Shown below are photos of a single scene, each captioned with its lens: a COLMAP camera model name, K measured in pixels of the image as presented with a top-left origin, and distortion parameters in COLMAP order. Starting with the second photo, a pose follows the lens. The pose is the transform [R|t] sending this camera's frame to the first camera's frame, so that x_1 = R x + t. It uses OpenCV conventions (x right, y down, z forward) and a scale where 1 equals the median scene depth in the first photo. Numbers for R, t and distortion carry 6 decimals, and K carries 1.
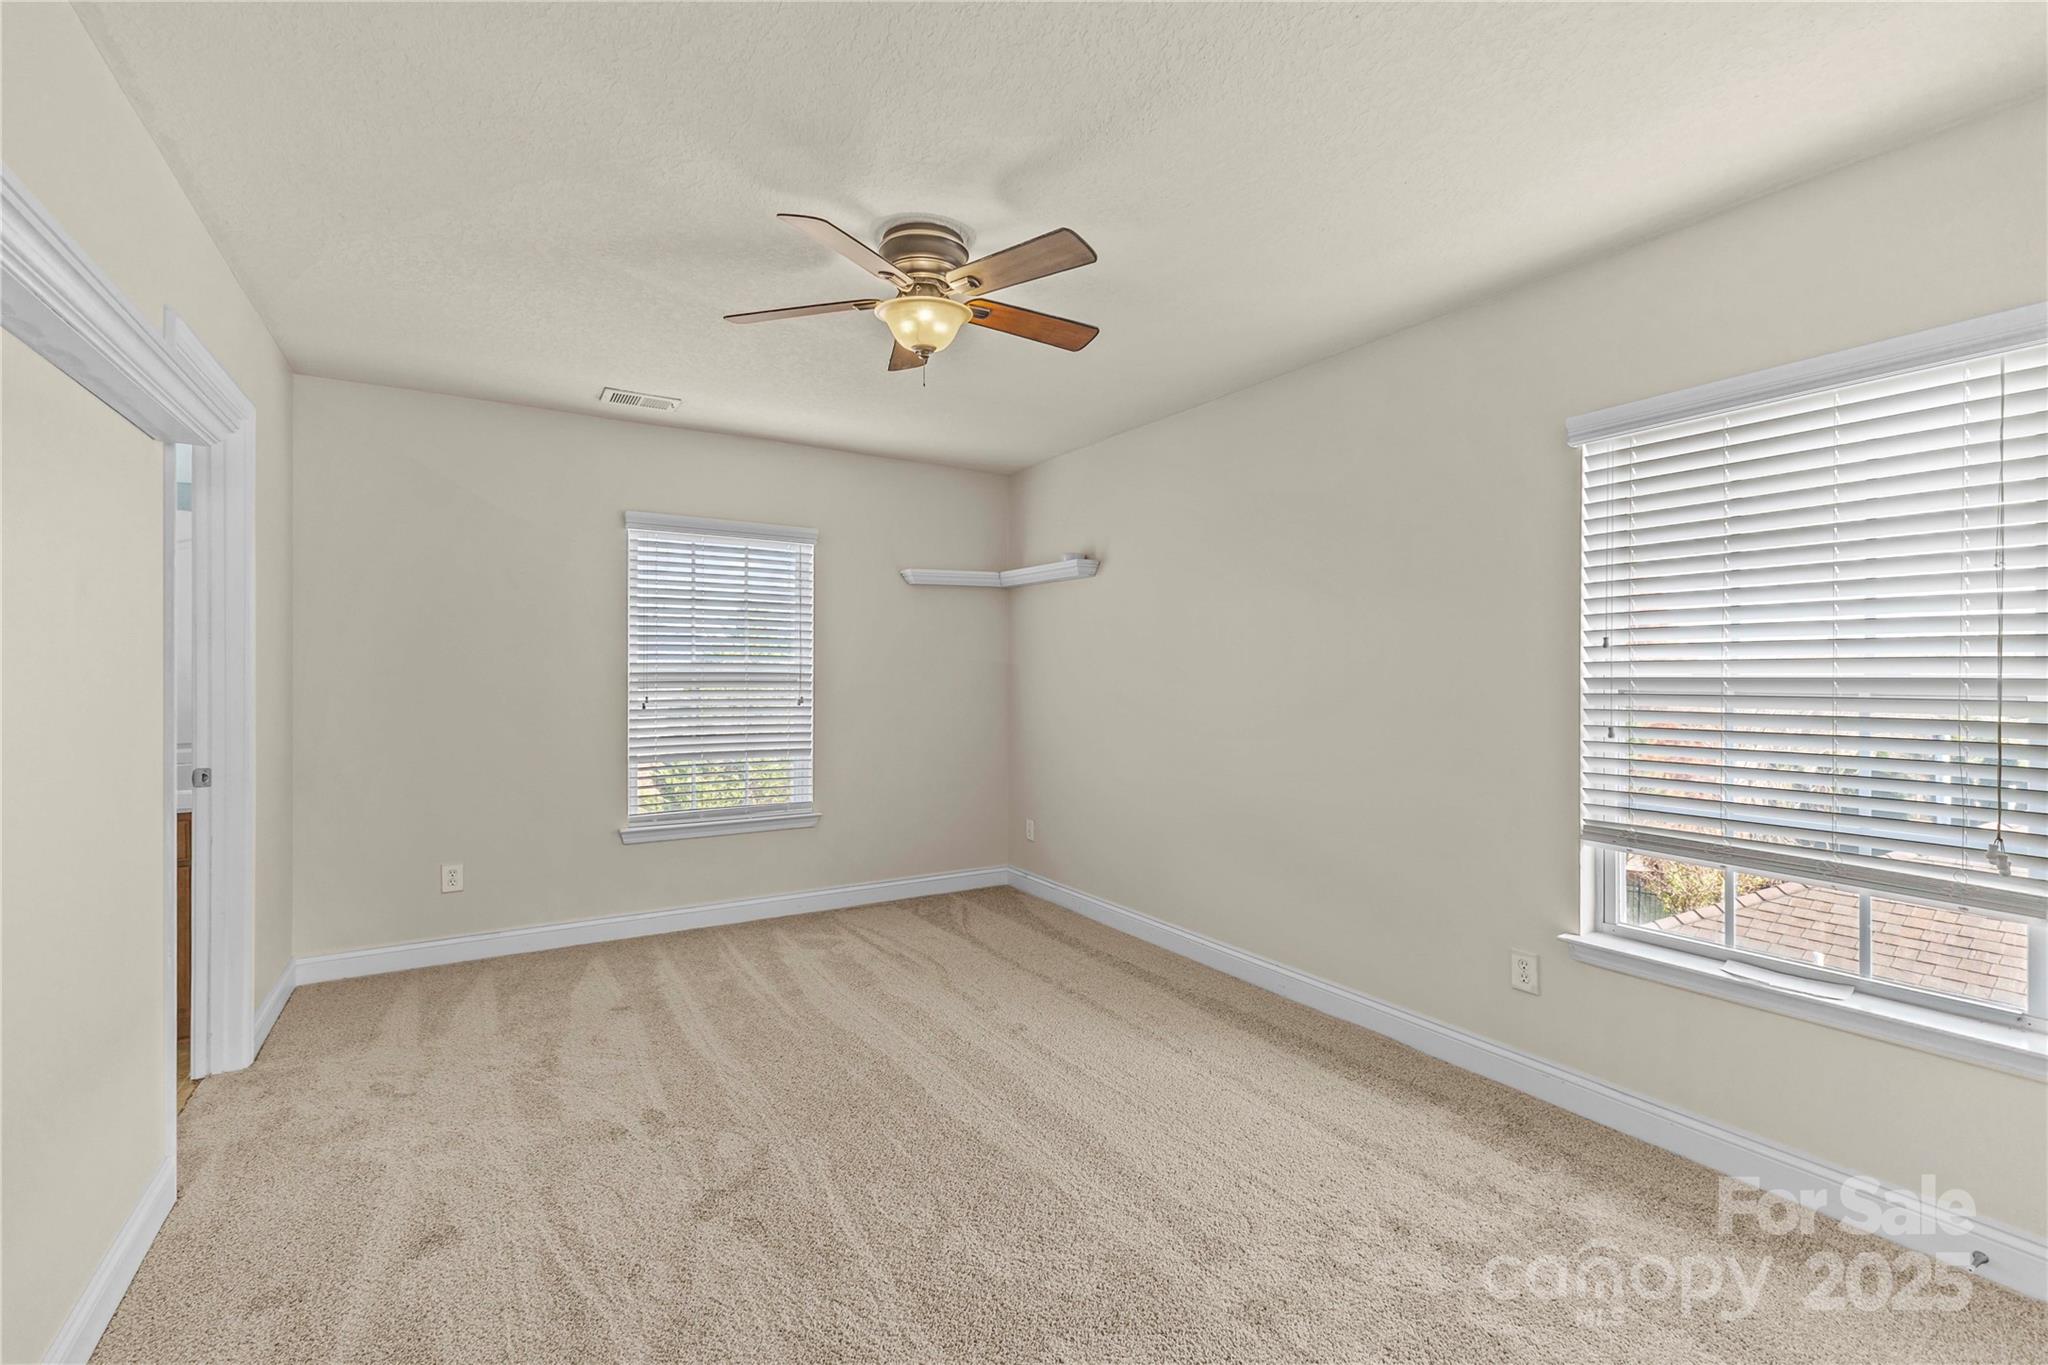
lens RADIAL K [[887.4, 0, 1066.3], [0, 887.4, 668.5], [0, 0, 1]] dist [0.010132, -0.001640]
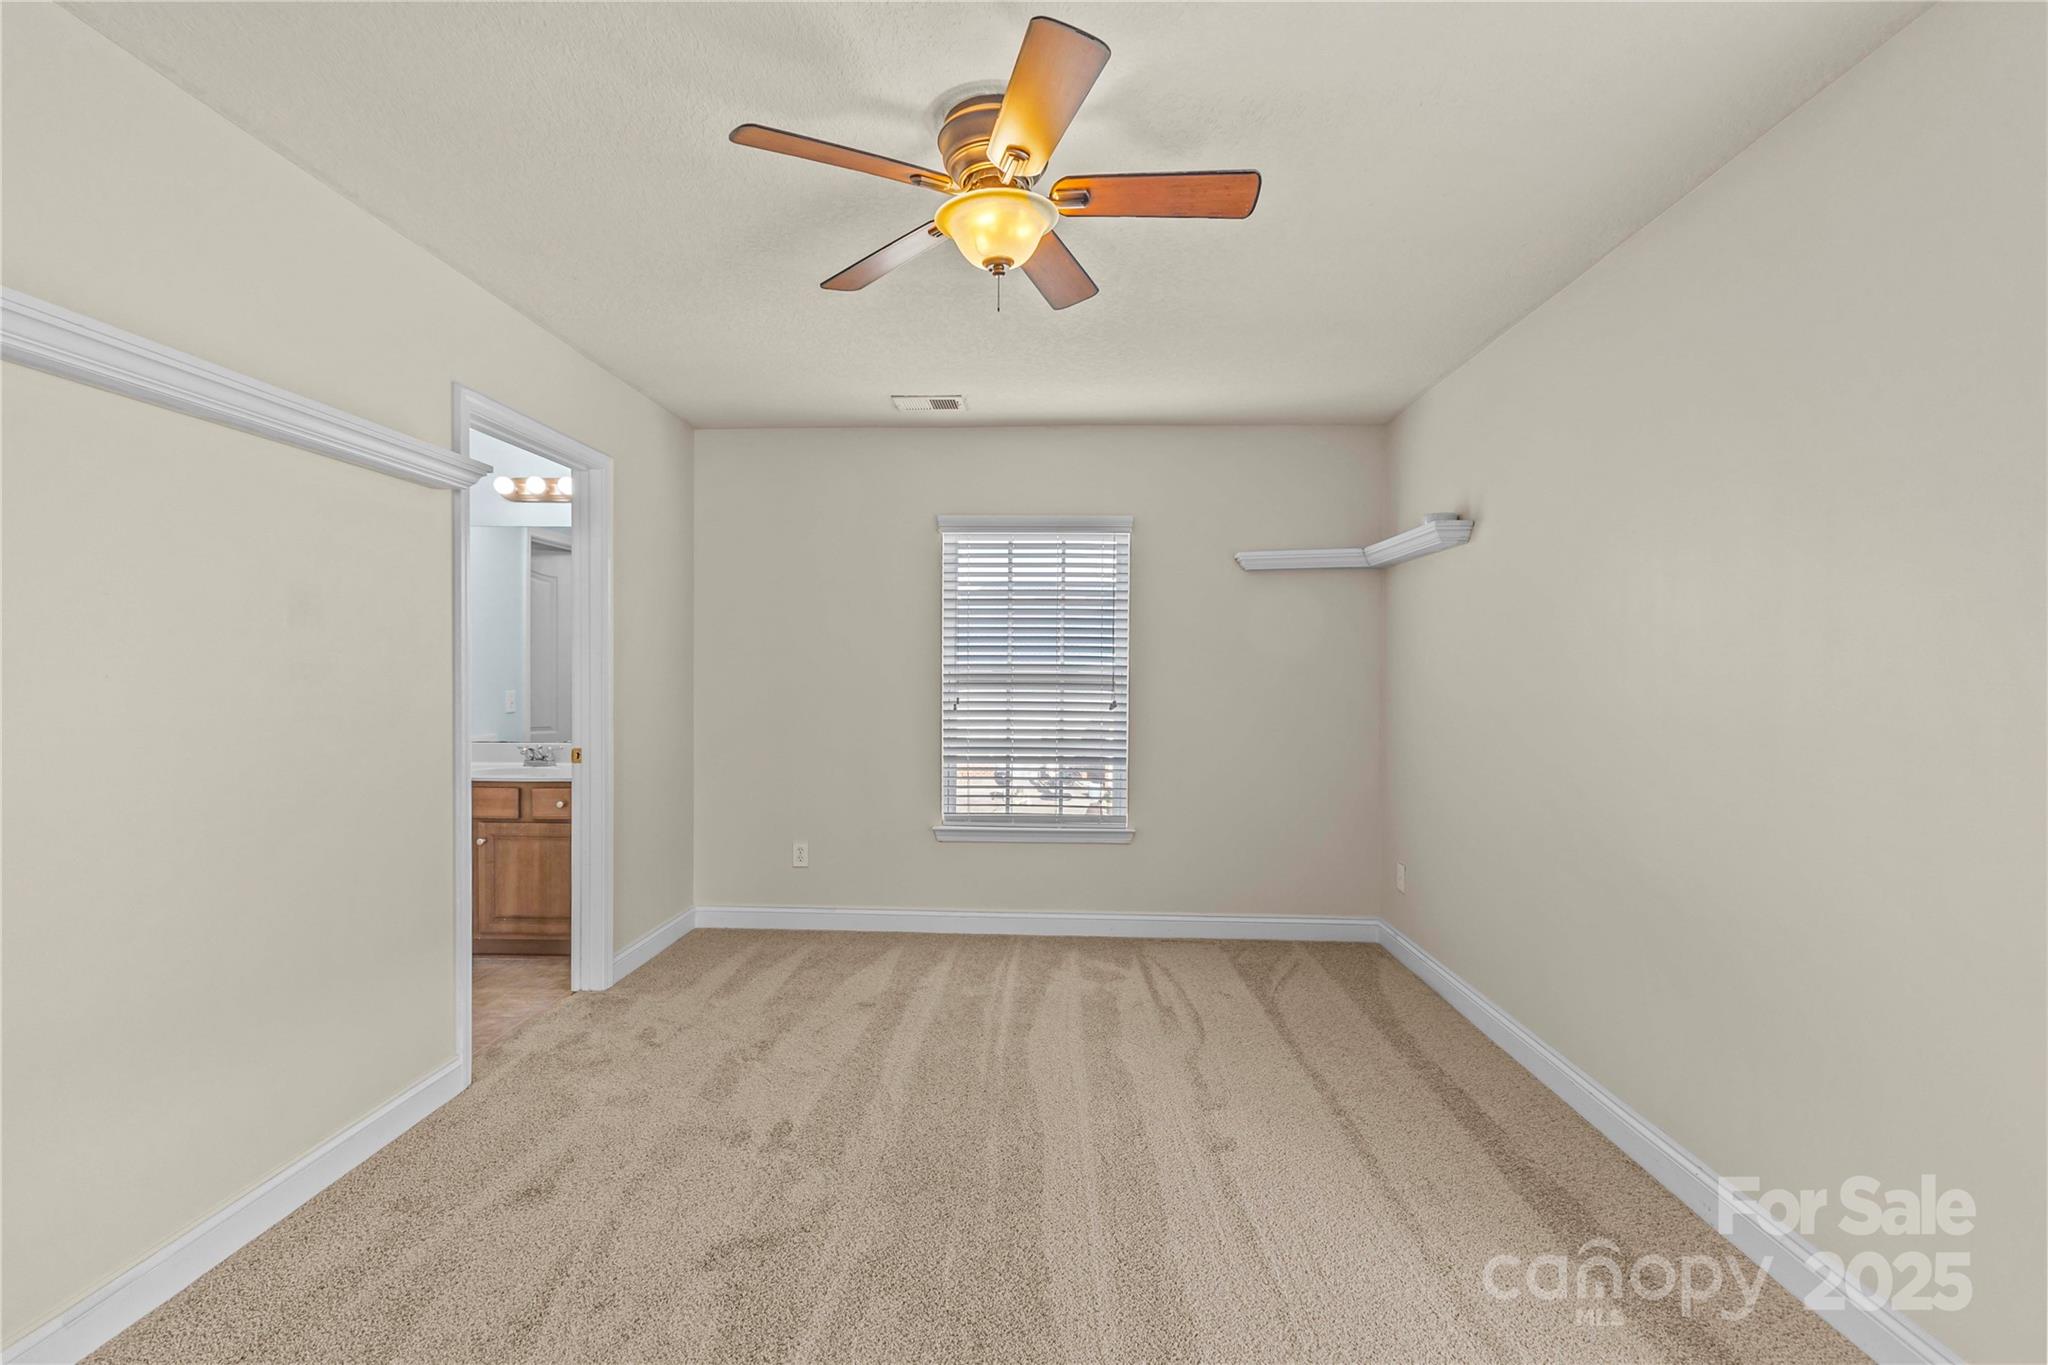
lens RADIAL K [[887.4, 0, 1131.9], [0, 887.4, 681.9], [0, 0, 1]] dist [0.010132, -0.001640]
pose [[0.811298, 0.008120, -0.584576, 0.280787], [-0.000214, 0.999908, 0.013592, 0.000111], [0.584632, -0.010902, 0.811225, 0.299717]]
